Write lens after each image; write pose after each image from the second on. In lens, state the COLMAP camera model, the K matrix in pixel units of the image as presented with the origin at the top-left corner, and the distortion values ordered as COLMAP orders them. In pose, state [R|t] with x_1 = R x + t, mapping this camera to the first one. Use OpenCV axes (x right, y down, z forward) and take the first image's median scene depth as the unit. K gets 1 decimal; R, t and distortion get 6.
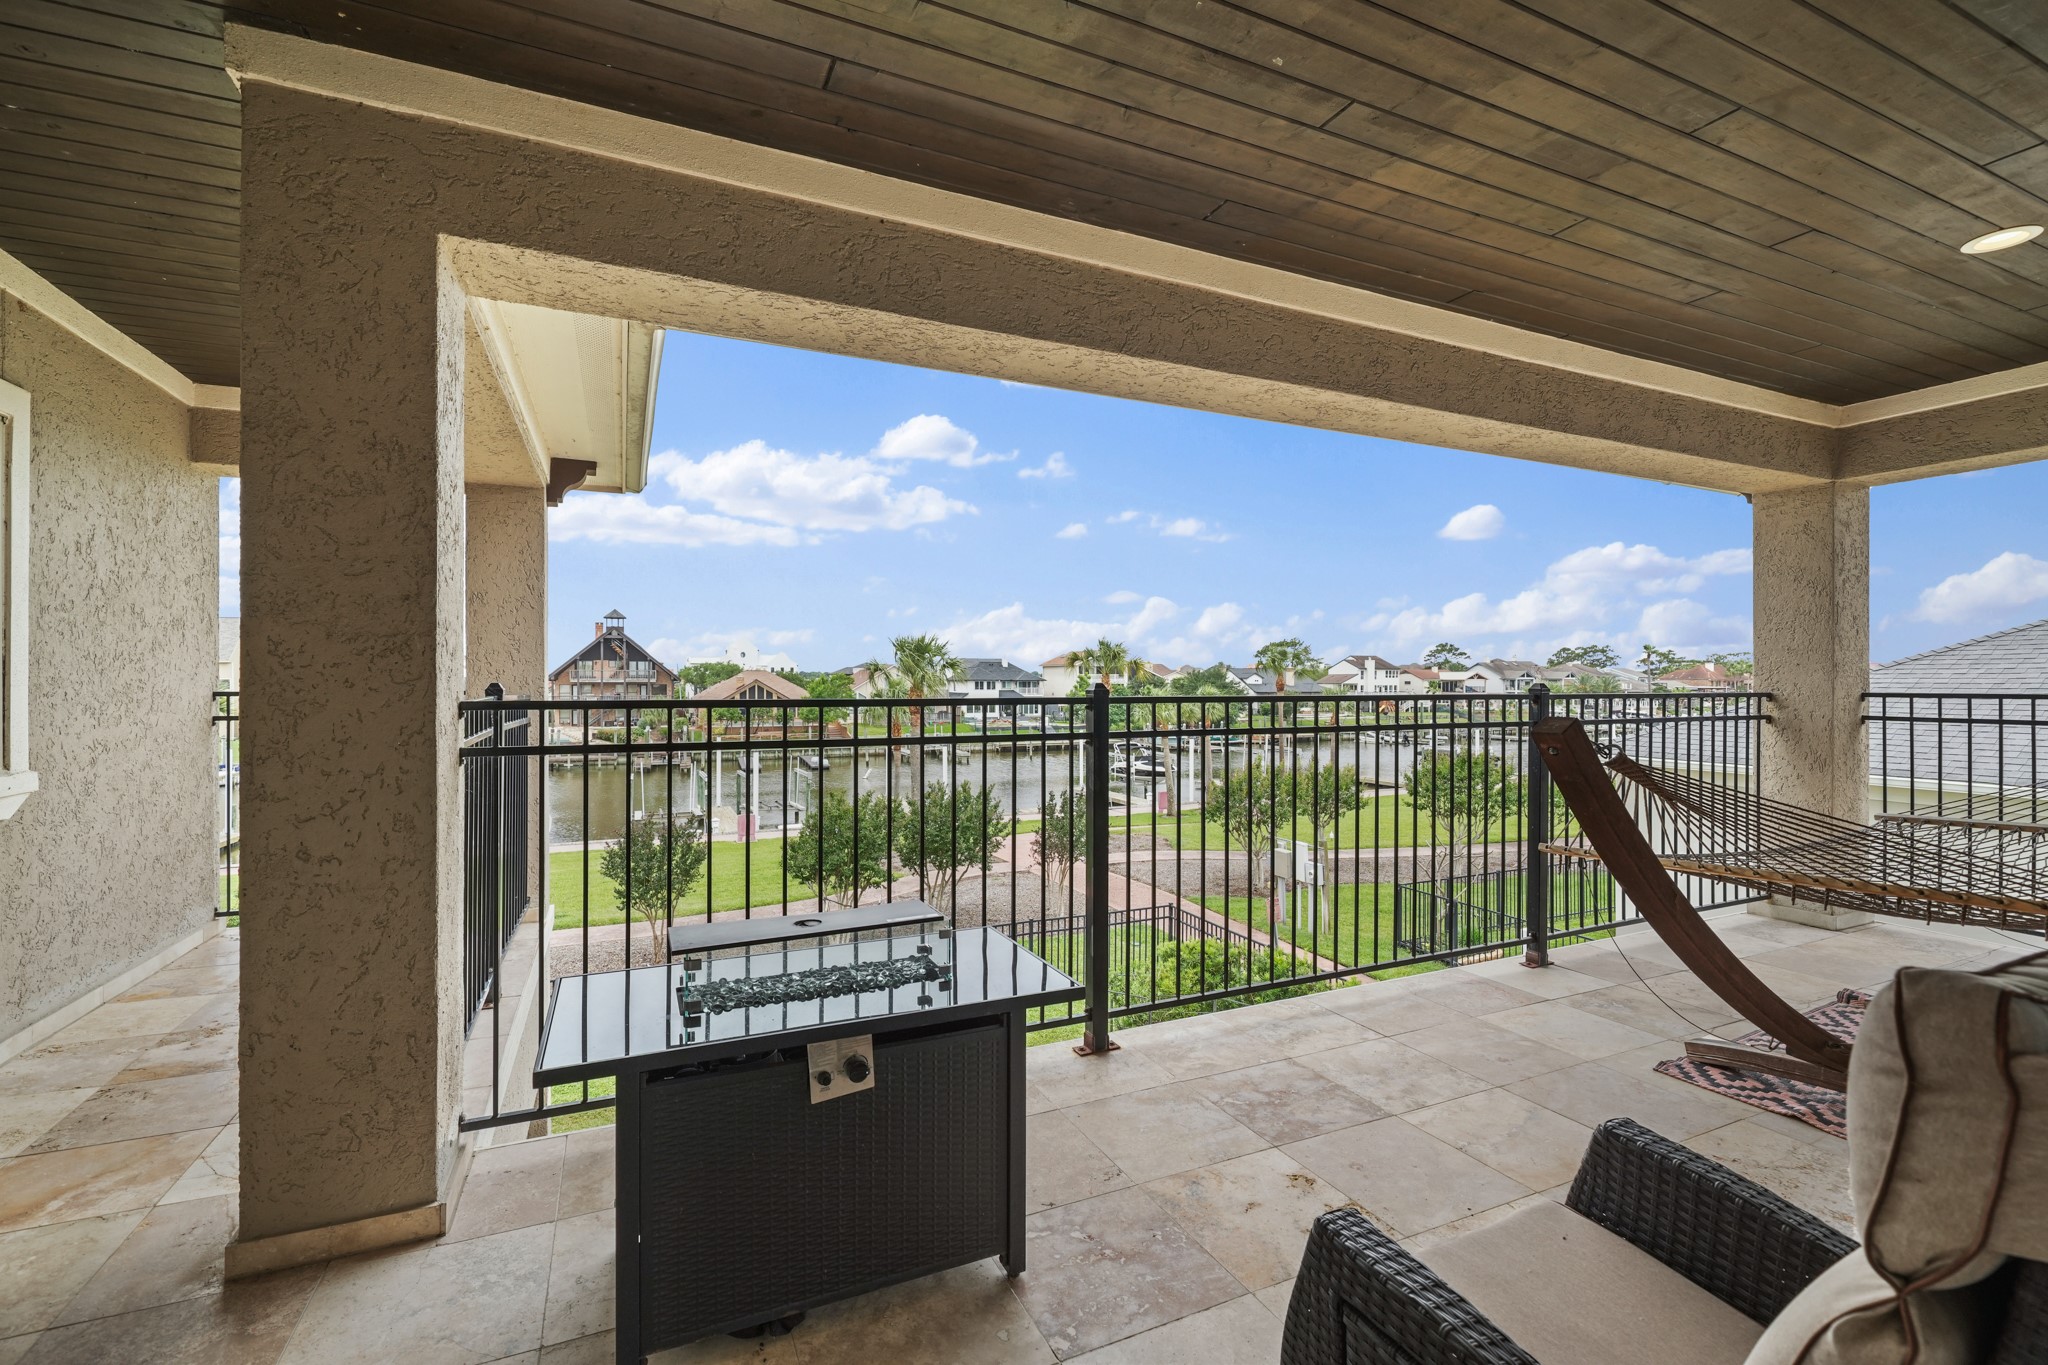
lens RADIAL K [[904.9, 0, 1033.0], [0, 904.9, 677.3], [0, 0, 1]] dist [-0.001571, -0.000149]
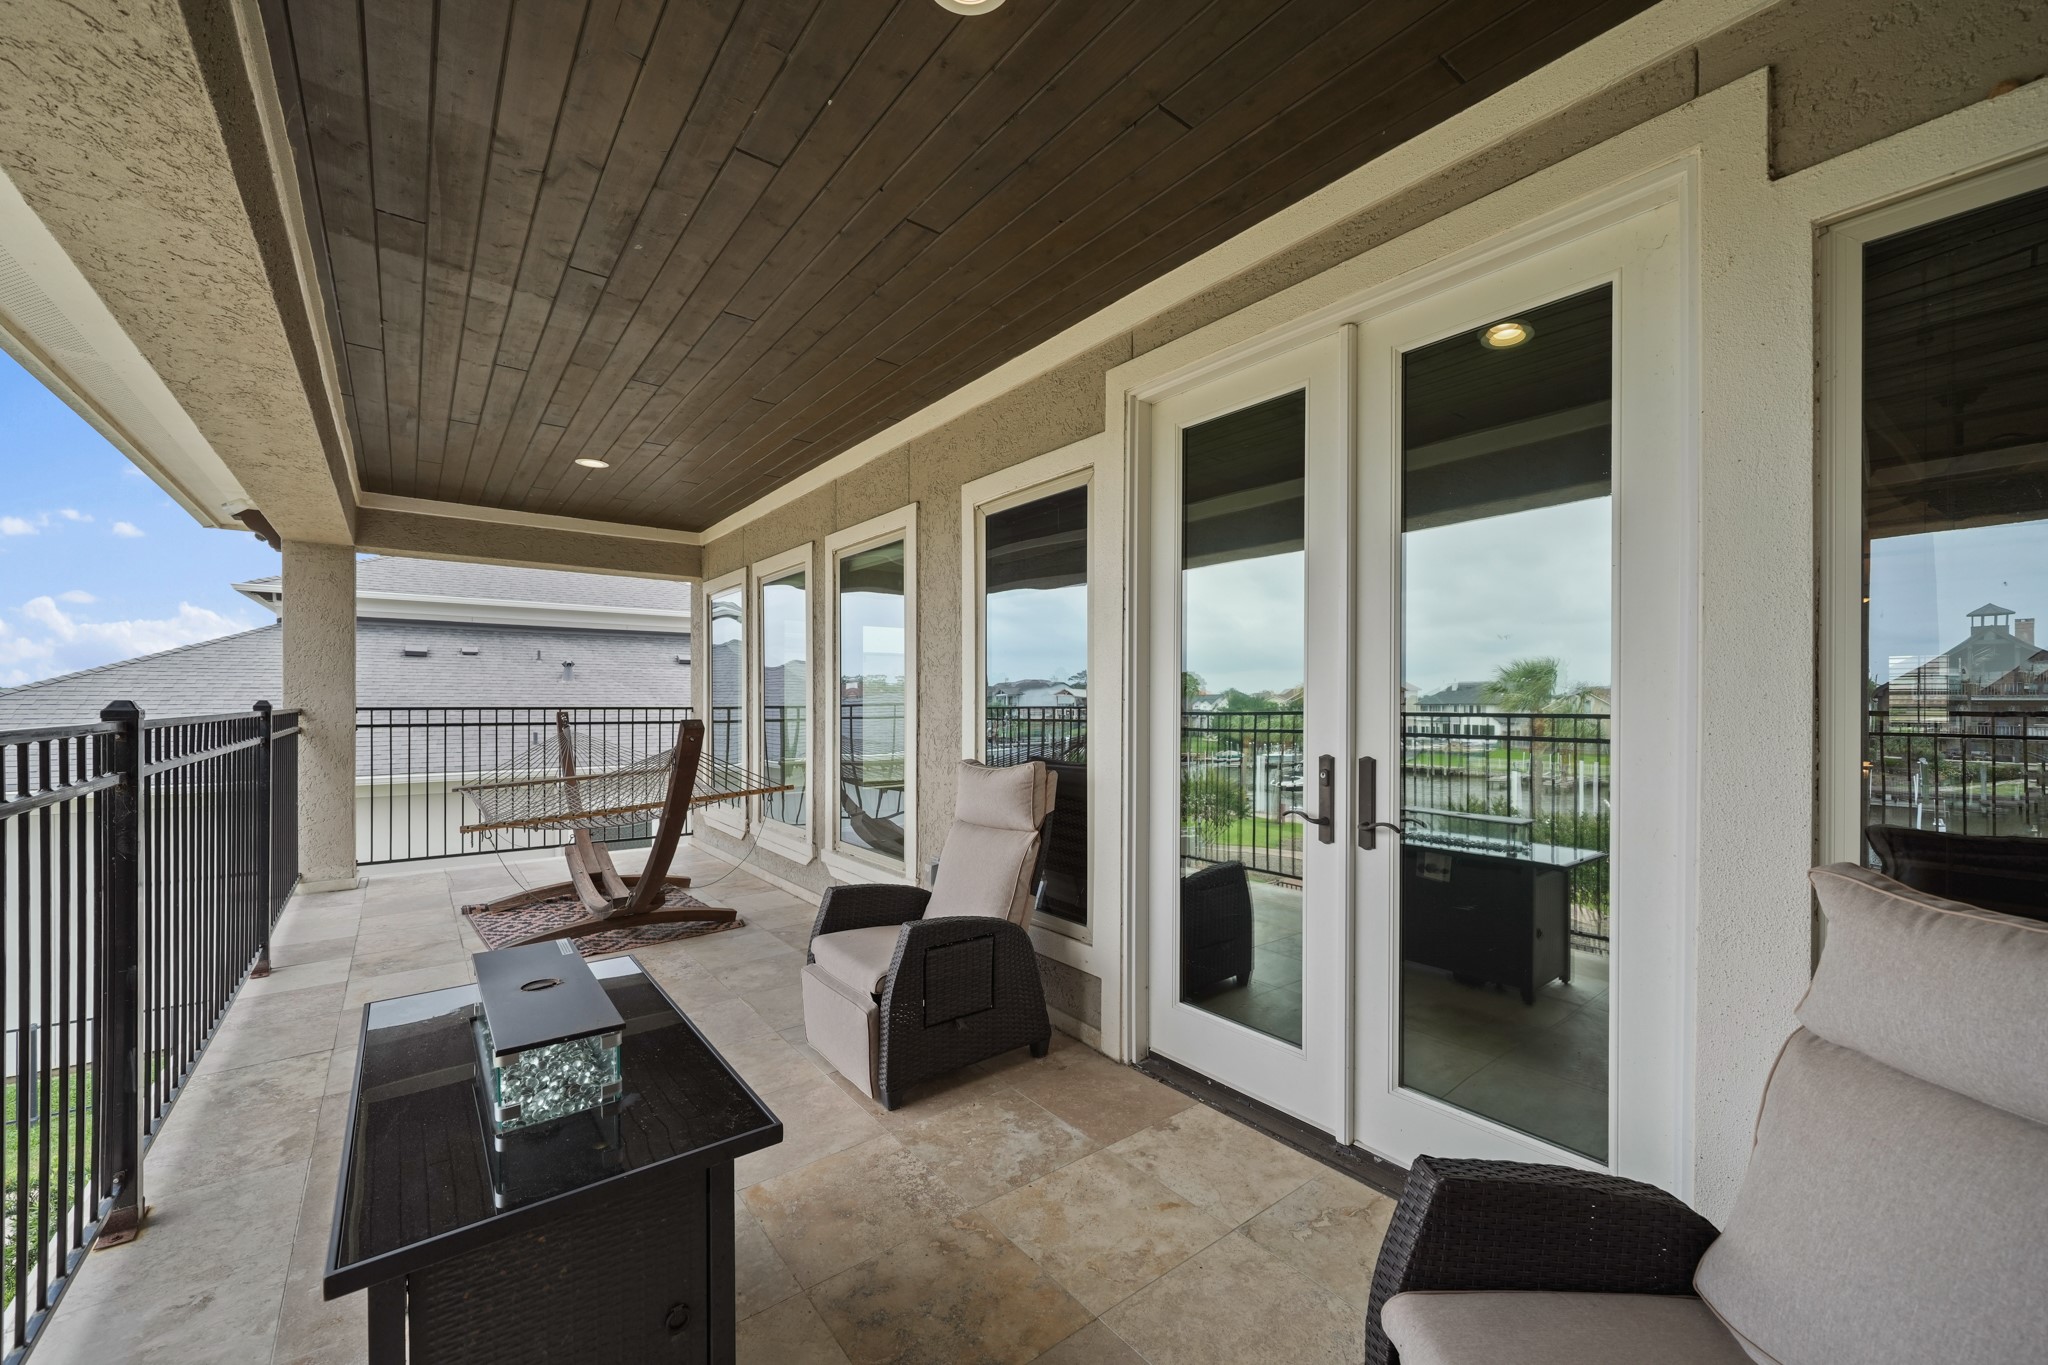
lens RADIAL K [[861.8, 0, 1030.1], [0, 861.8, 686.3], [0, 0, 1]] dist [-0.002869, -0.000511]
pose [[-0.272987, 0.013382, 0.961925, -0.428832], [-0.004793, 0.999872, -0.015270, 0.000594], [-0.962006, -0.008779, -0.272888, 0.293679]]
